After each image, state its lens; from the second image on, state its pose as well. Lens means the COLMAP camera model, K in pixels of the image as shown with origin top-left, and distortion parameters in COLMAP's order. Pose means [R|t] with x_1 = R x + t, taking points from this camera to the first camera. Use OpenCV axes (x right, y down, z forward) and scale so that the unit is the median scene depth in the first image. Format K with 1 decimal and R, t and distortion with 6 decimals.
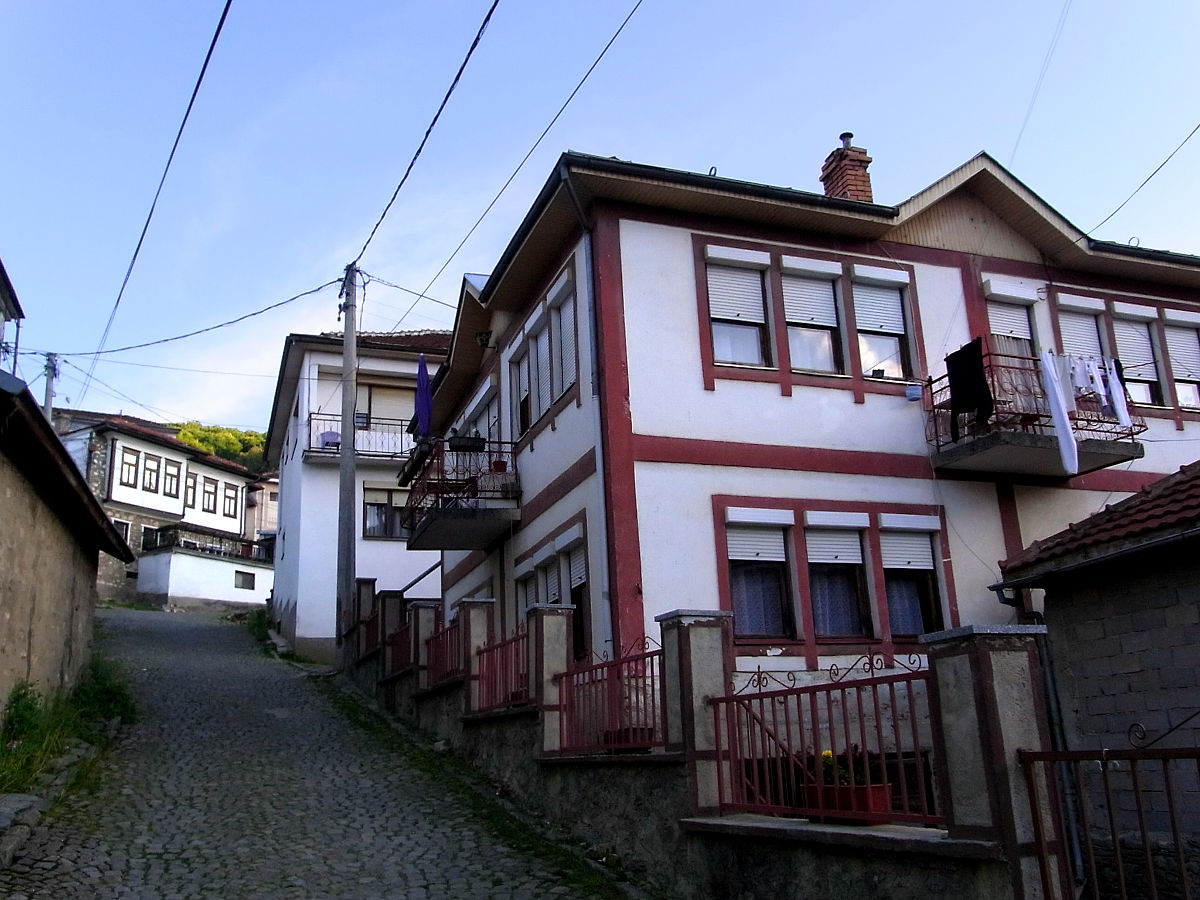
lens RADIAL K [[1018.2, 0, 600.0], [0, 1018.2, 450.0], [0, 0, 1]] dist [0.007138, -0.047928]
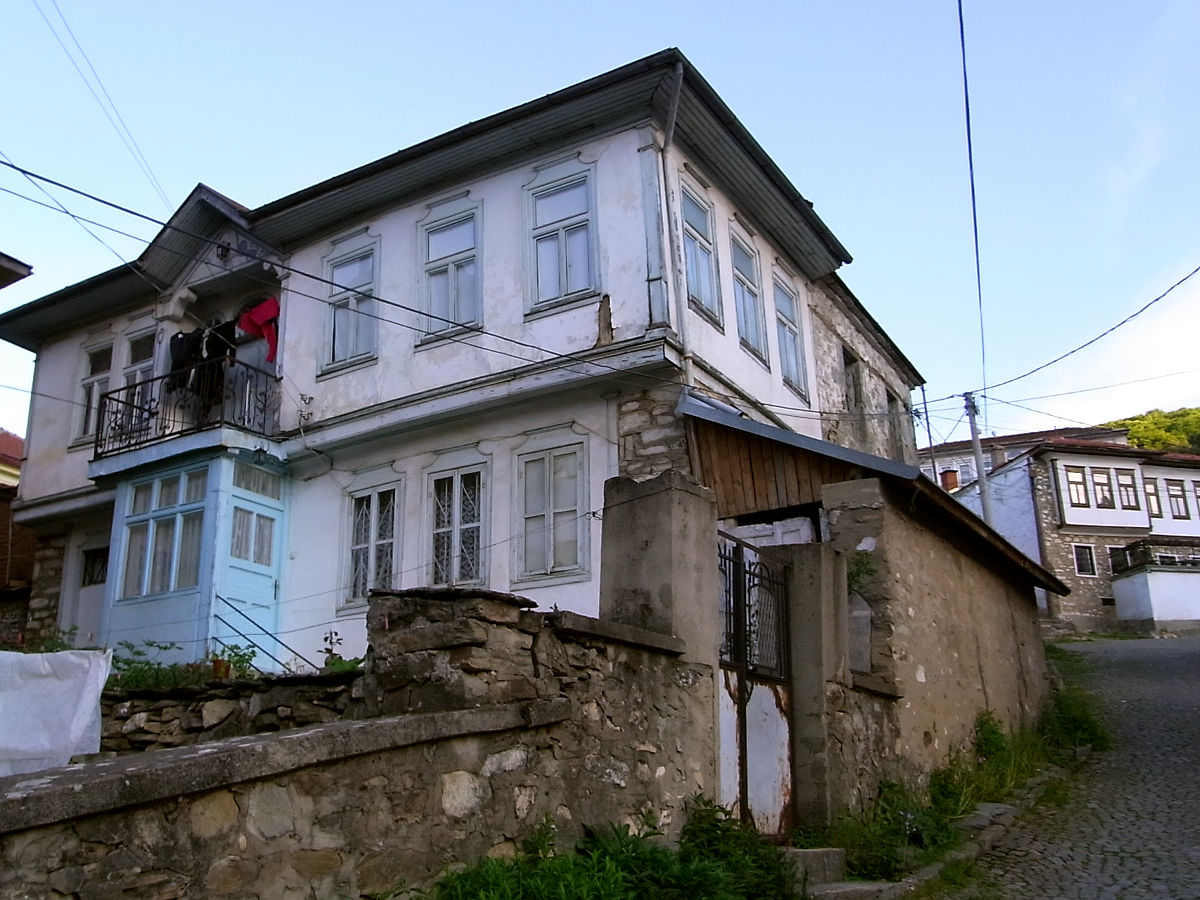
lens RADIAL K [[1128.7, 0, 600.0], [0, 1128.7, 450.0], [0, 0, 1]] dist [0.008939, 0.003777]
pose [[0.654494, -0.210438, -0.726191, 0.113241], [0.202755, 0.974155, -0.099556, -0.017368], [0.728373, -0.082080, 0.680246, -0.136770]]
